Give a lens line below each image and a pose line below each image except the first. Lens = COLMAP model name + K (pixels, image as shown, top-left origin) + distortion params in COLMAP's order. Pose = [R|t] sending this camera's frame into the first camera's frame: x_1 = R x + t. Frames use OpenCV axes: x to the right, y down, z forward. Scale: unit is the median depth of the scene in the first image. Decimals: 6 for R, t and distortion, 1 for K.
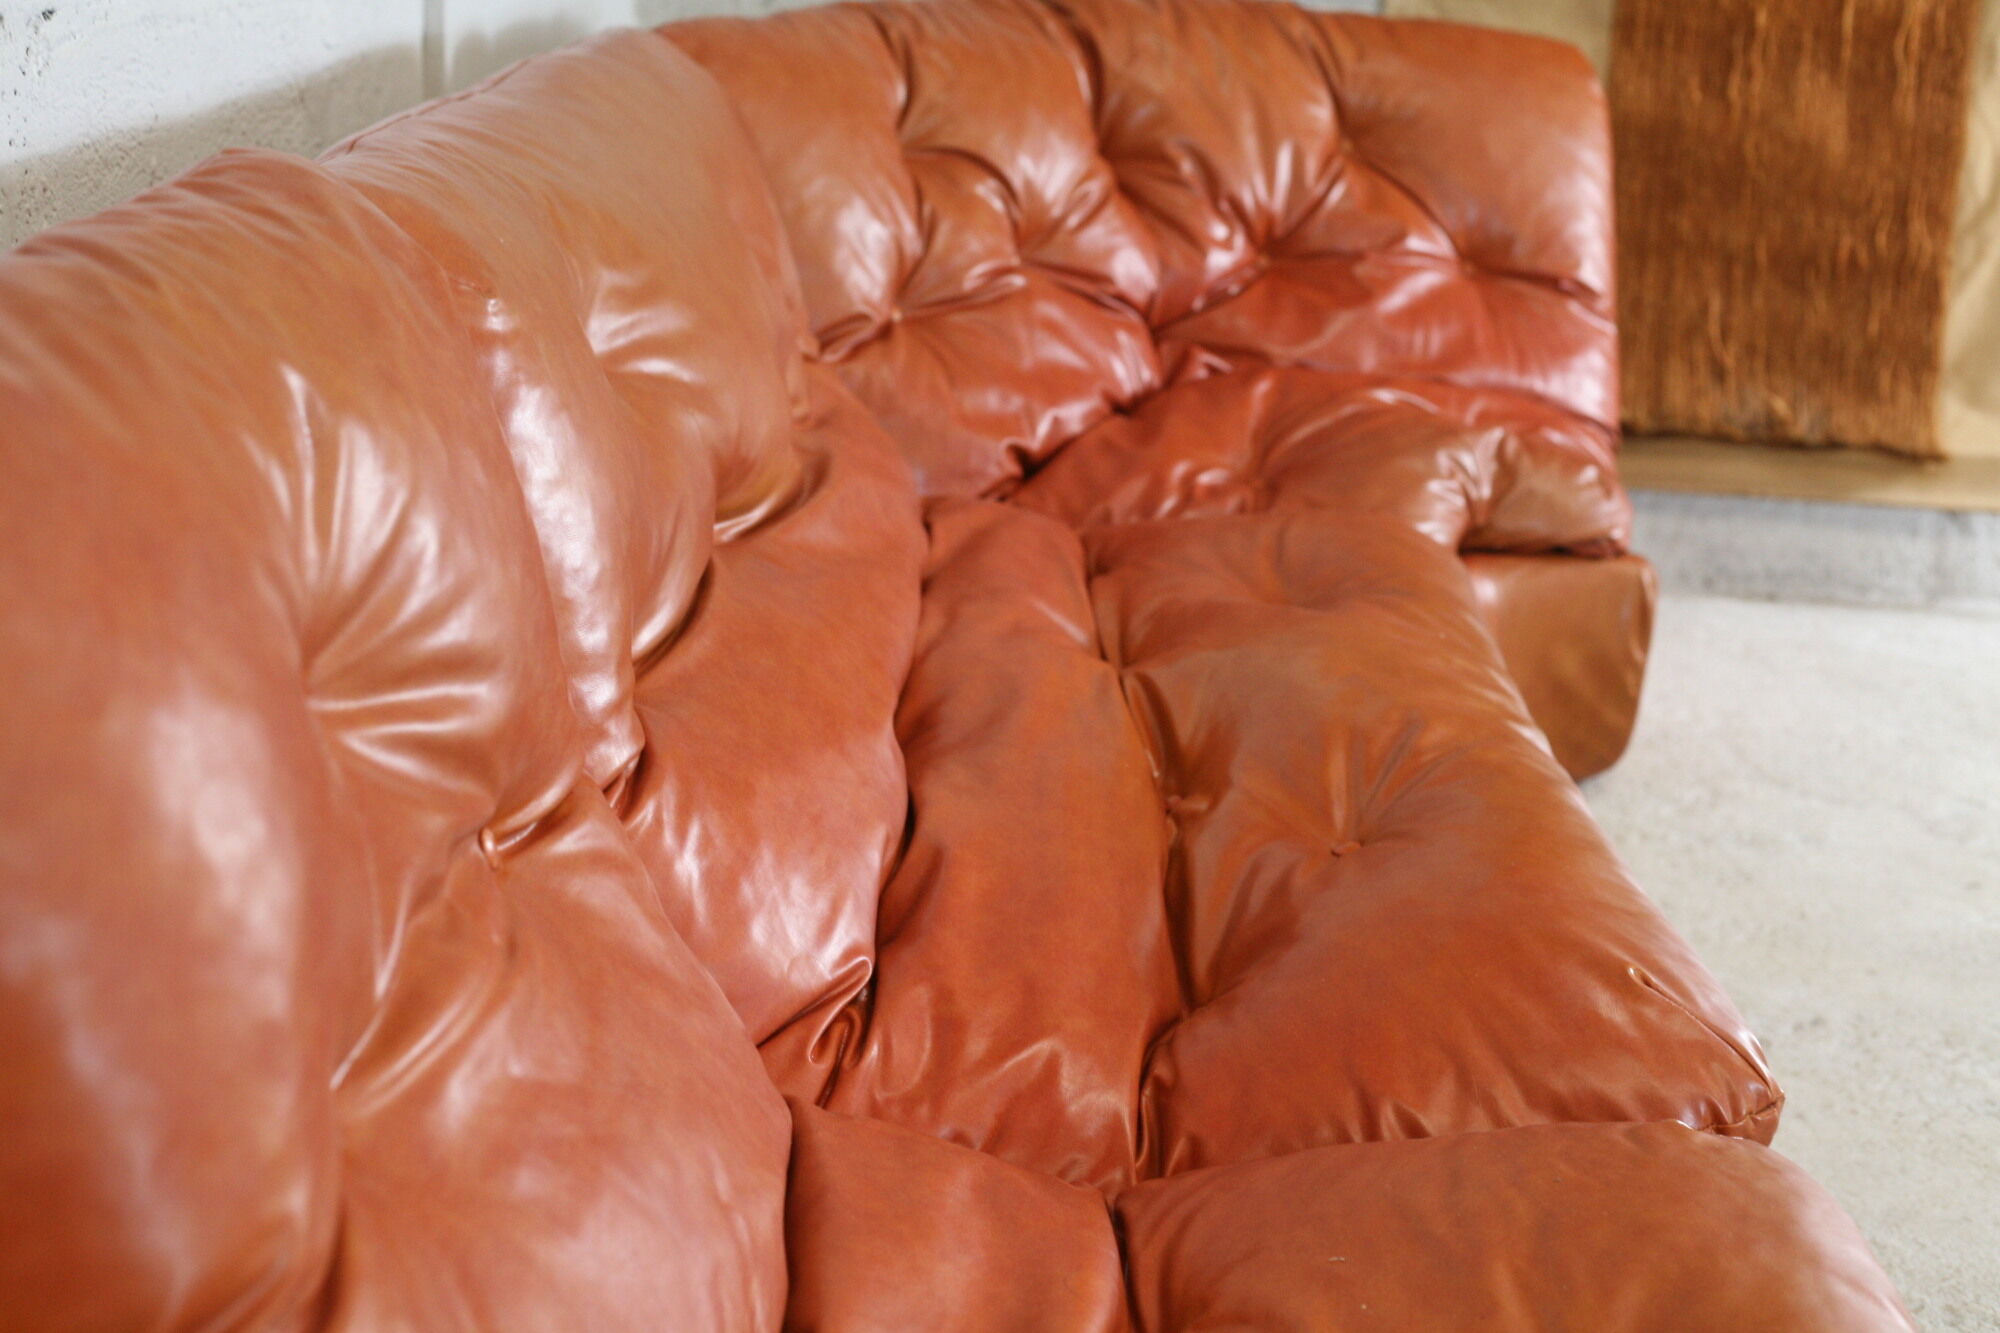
lens RADIAL K [[2970.2, 0, 1000.0], [0, 2970.2, 666.5], [0, 0, 1]] dist [-0.099352, -0.021936]
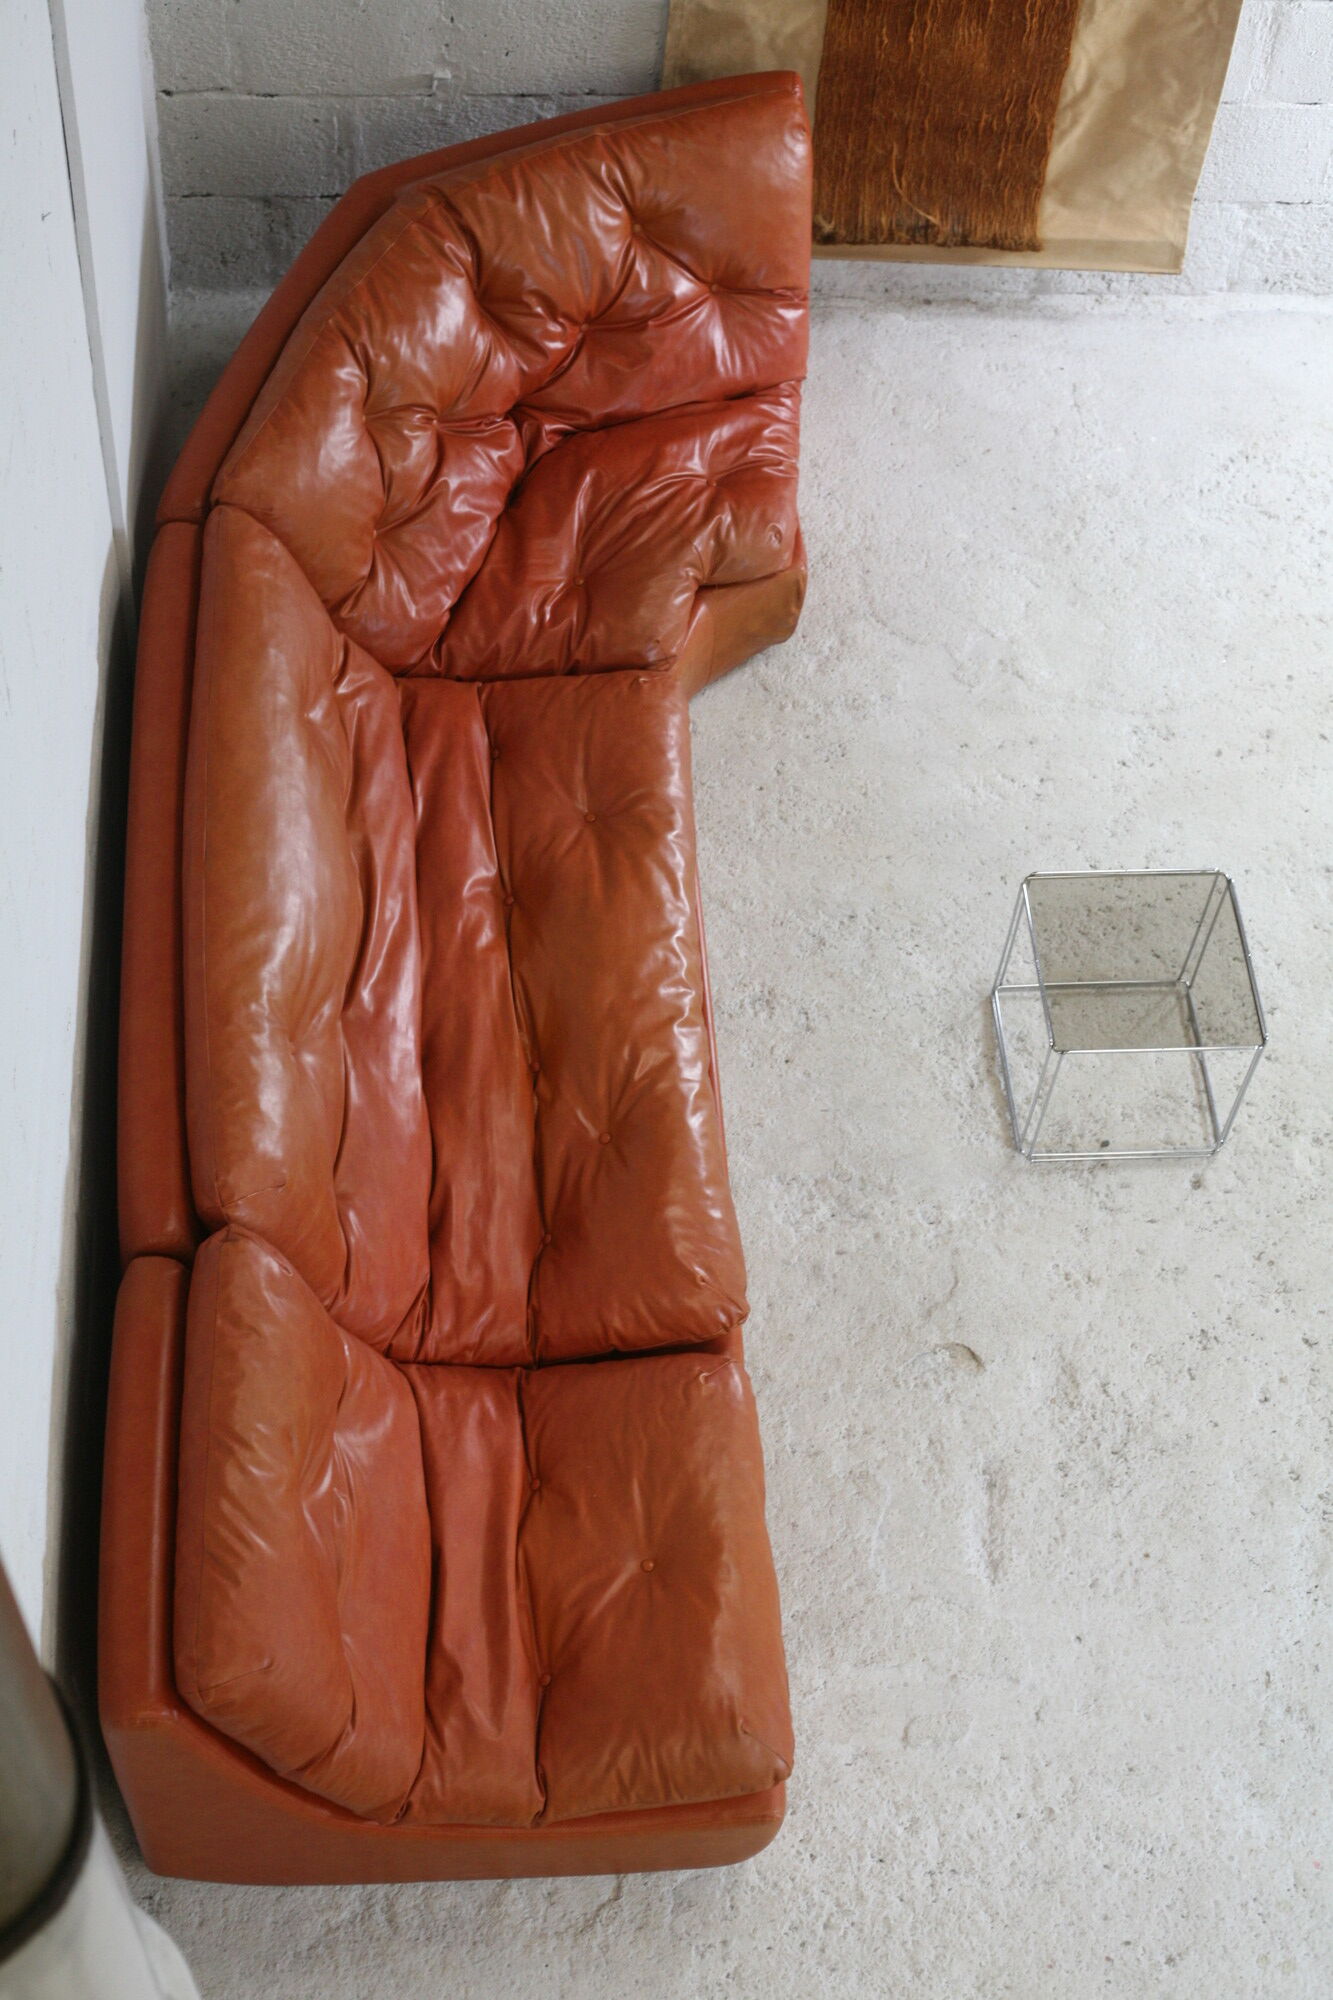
lens RADIAL K [[2970.2, 0, 666.4], [0, 2970.2, 972.8], [0, 0, 1]] dist [-0.099352, -0.021936]
pose [[0.995933, -0.060591, 0.066676, 0.004751], [0.002712, 0.759897, 0.650038, -0.964699], [-0.090053, -0.647213, 0.756971, -0.475107]]
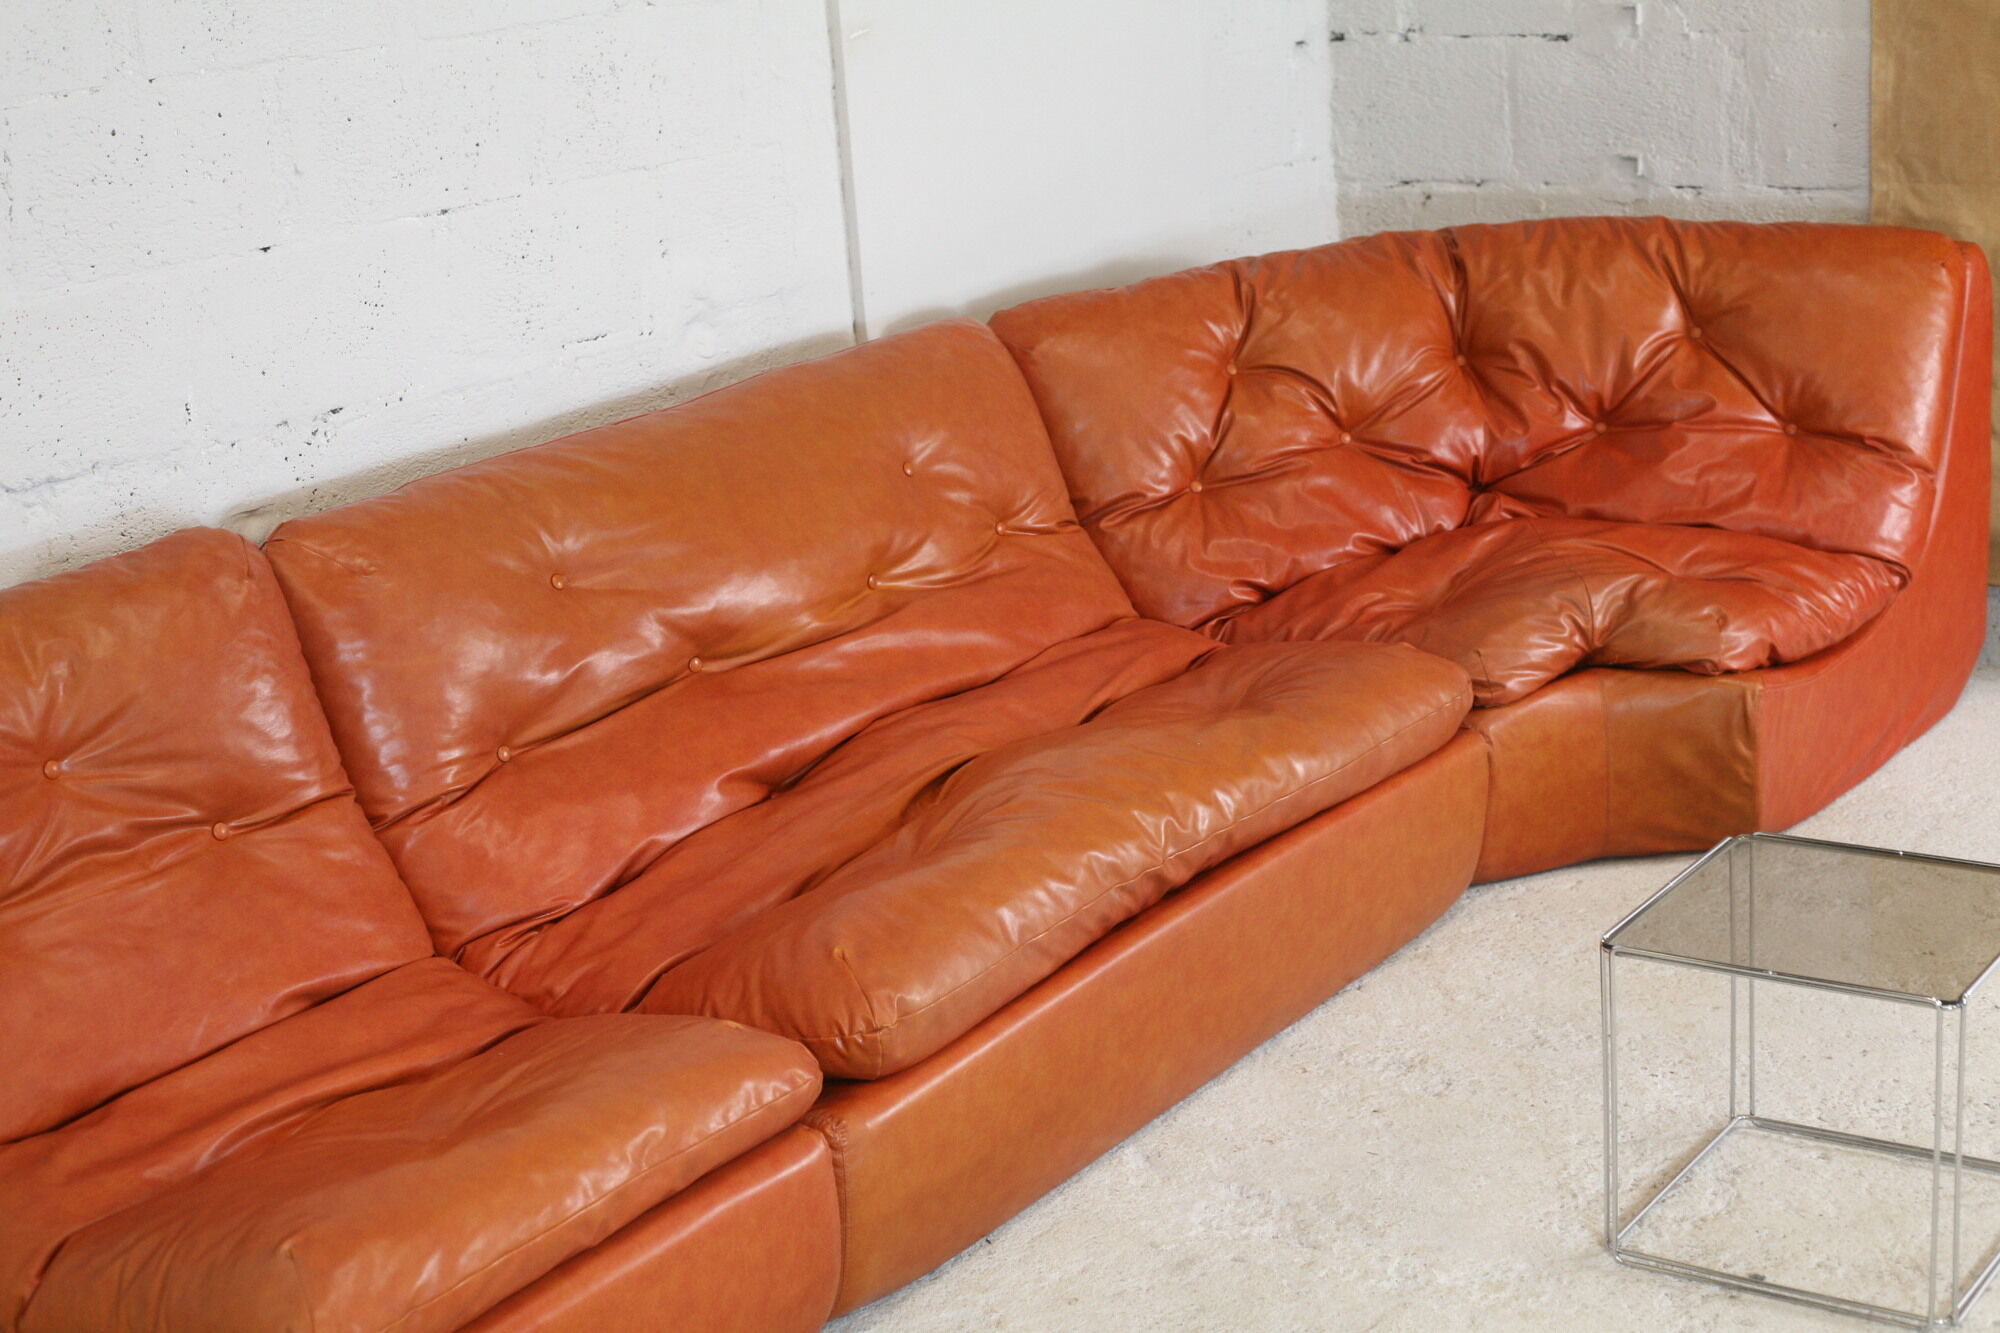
lens RADIAL K [[2970.2, 0, 1000.0], [0, 2970.2, 666.5], [0, 0, 1]] dist [-0.099352, -0.021936]
pose [[0.814074, 0.056418, -0.578014, 0.662418], [-0.041683, 0.998379, 0.038743, -0.074044], [0.579263, -0.007446, 0.815107, -0.229392]]
